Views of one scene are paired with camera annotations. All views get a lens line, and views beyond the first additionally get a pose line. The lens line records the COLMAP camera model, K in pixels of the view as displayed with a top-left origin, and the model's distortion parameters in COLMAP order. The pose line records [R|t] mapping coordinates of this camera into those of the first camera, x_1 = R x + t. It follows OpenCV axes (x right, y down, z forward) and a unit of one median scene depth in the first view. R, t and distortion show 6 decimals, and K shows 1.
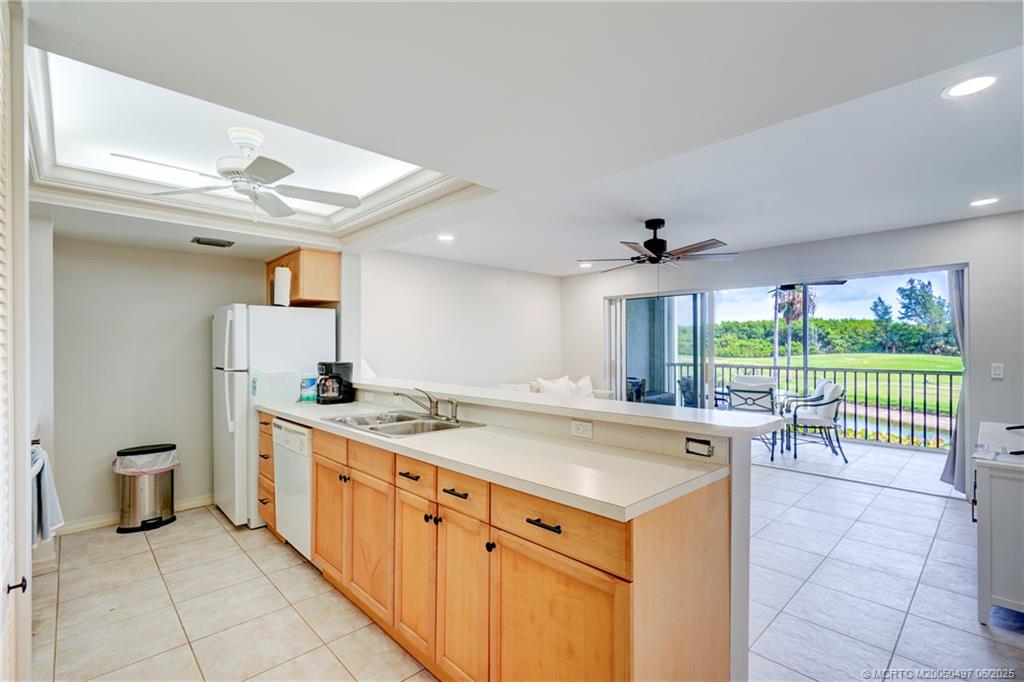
lens RADIAL K [[471.3, 0, 506.7], [0, 471.3, 343.9], [0, 0, 1]] dist [-0.000828, 0.000507]
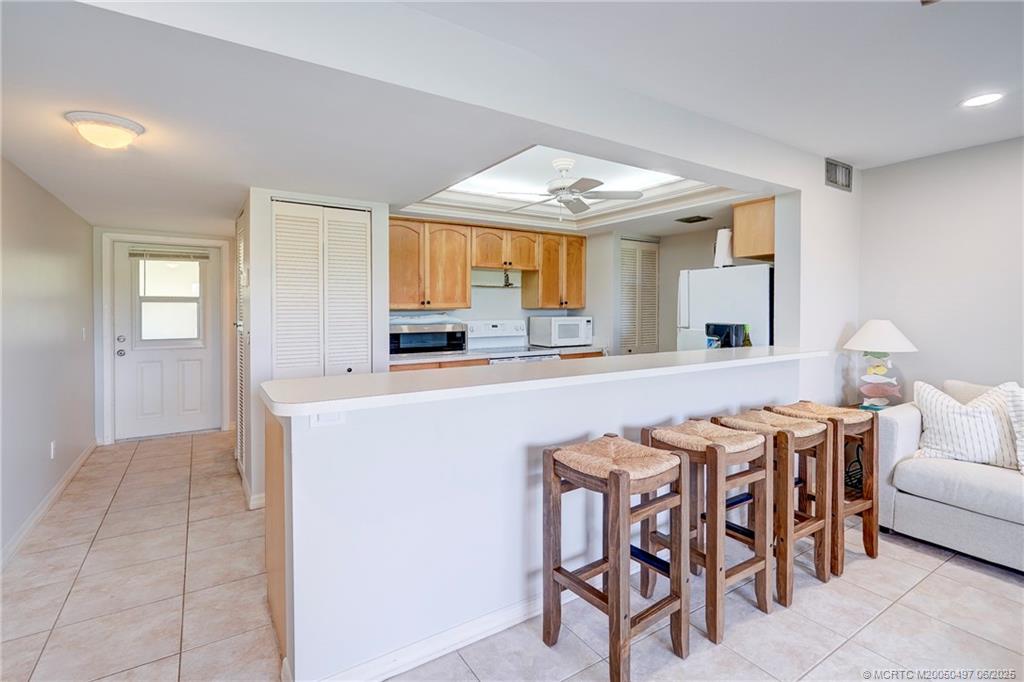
lens RADIAL K [[476.3, 0, 508.2], [0, 476.3, 311.0], [0, 0, 1]] dist [-0.004191, -0.000219]
pose [[-0.187208, 0.005248, -0.982306, 0.385496], [0.004544, 0.999980, 0.004477, 0.005541], [0.982310, -0.003625, -0.187228, 0.457282]]
